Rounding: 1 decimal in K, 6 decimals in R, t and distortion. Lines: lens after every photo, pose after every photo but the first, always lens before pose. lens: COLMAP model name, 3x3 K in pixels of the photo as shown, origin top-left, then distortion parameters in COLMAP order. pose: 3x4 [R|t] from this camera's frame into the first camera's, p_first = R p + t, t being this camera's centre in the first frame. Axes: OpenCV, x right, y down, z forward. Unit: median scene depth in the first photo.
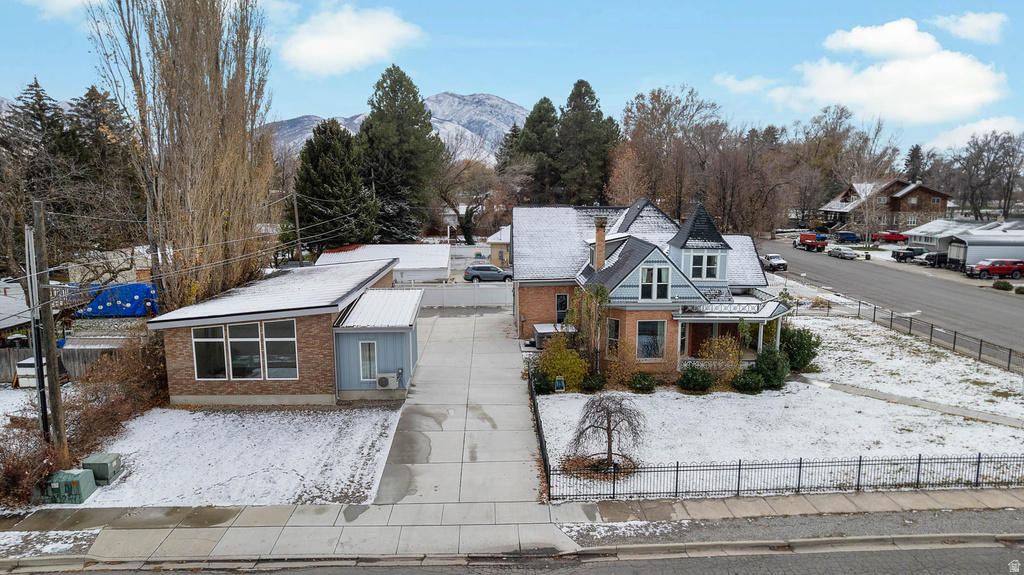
lens RADIAL K [[658.5, 0, 514.5], [0, 658.5, 291.2], [0, 0, 1]] dist [-0.077017, 0.068347]
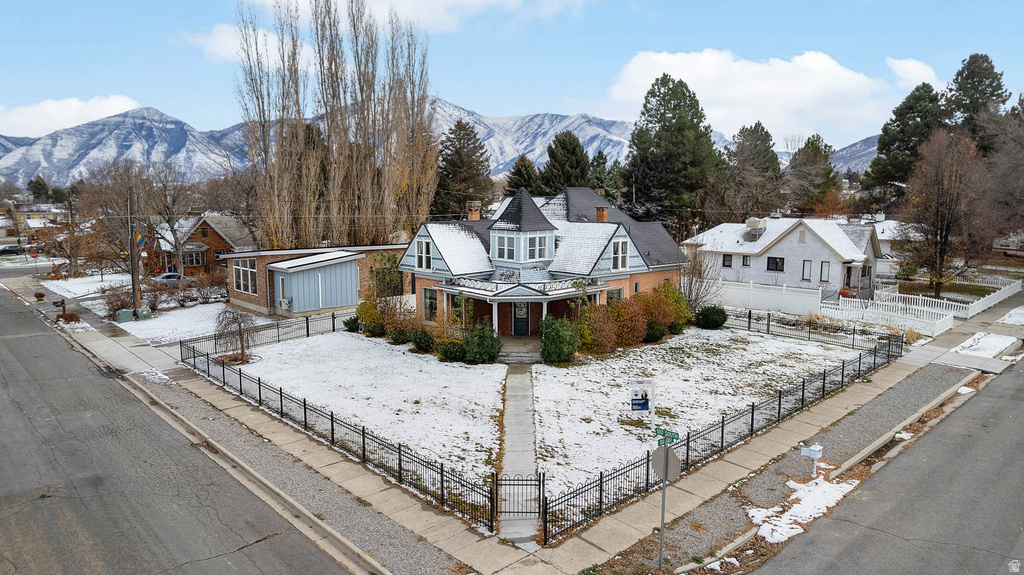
lens RADIAL K [[658.5, 0, 514.5], [0, 658.5, 291.2], [0, 0, 1]] dist [-0.077017, 0.068347]
pose [[0.656425, 0.100884, -0.747616, 1.397725], [-0.118442, 0.992510, 0.029936, -0.002518], [0.745036, 0.068899, 0.663457, 0.415602]]
